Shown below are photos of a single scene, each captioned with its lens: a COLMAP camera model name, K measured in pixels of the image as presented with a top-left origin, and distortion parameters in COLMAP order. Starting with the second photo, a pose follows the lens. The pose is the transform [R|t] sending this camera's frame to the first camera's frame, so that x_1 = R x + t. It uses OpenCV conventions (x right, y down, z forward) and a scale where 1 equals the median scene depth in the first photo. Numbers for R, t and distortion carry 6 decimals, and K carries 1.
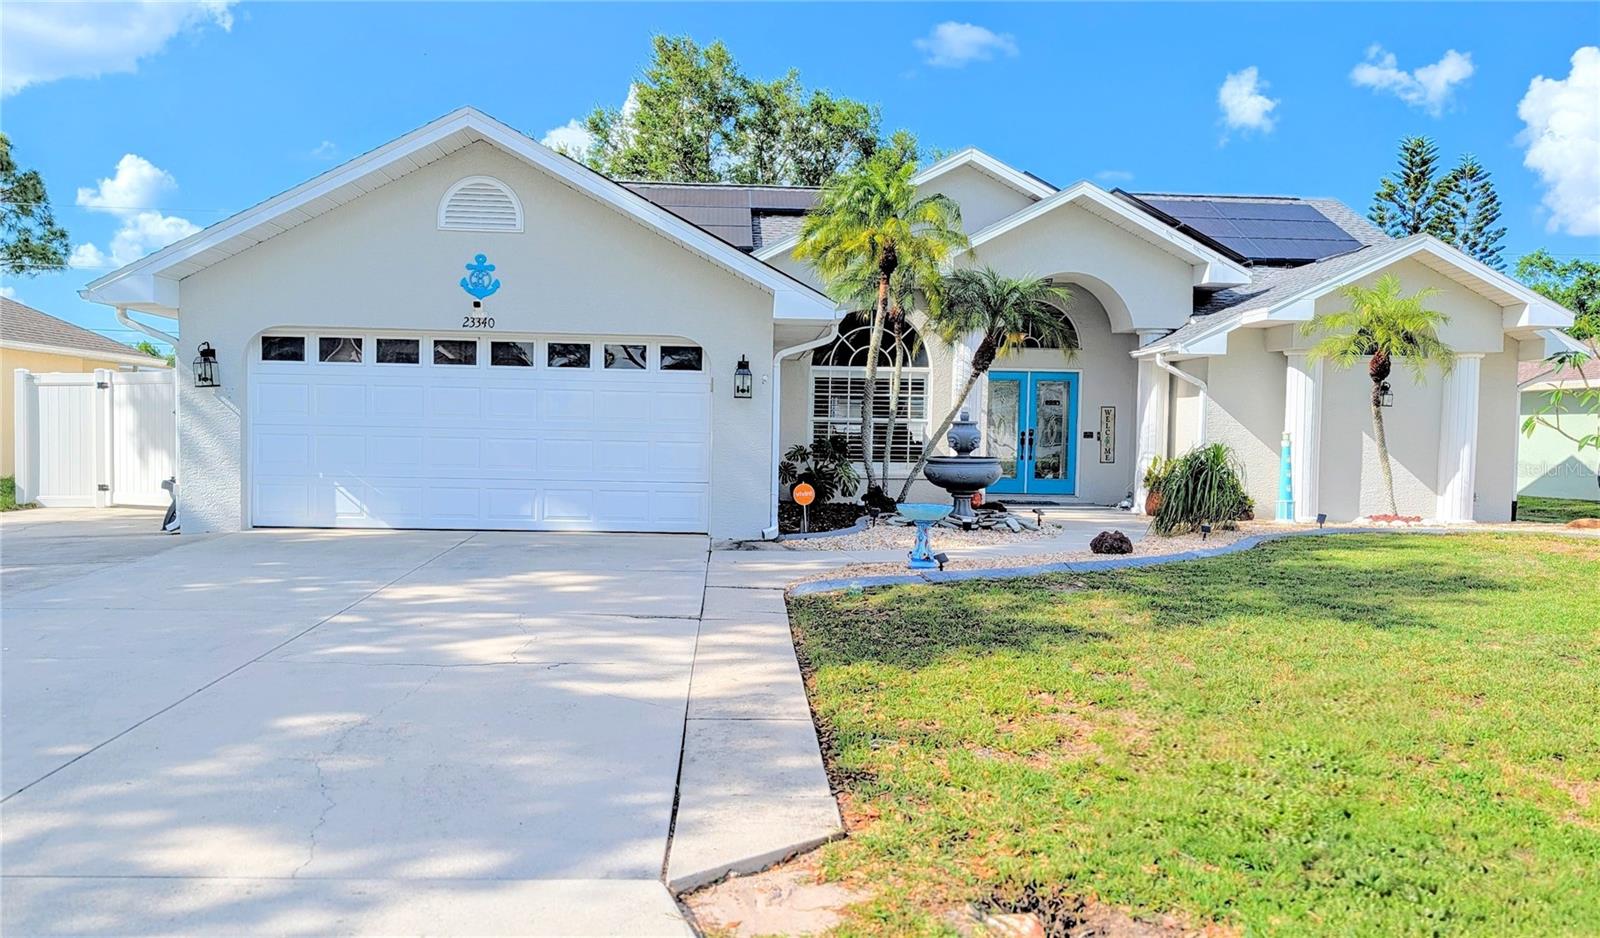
lens RADIAL K [[1294.9, 0, 800.1], [0, 1294.9, 466.4], [0, 0, 1]] dist [0.011758, 0.001364]
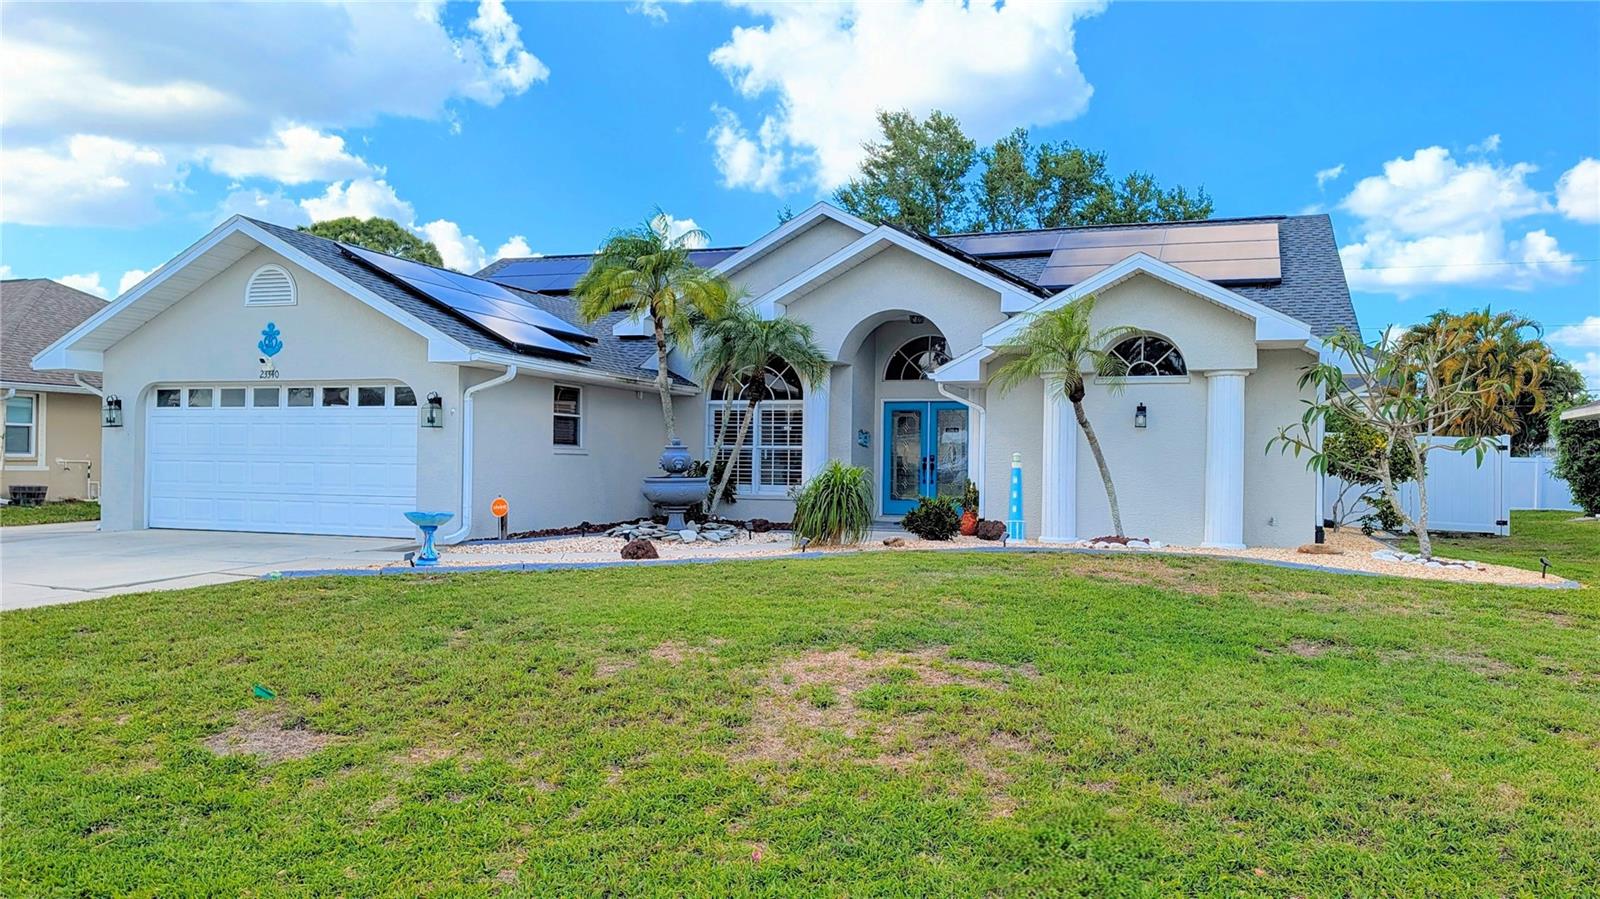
lens RADIAL K [[1128.0, 0, 800.0], [0, 1128.0, 453.6], [0, 0, 1]] dist [-0.005056, -0.000247]
pose [[0.929476, -0.005803, -0.368837, 0.574948], [-0.008141, 0.999310, -0.036239, 0.007329], [0.368793, 0.036686, 0.928787, 0.106903]]
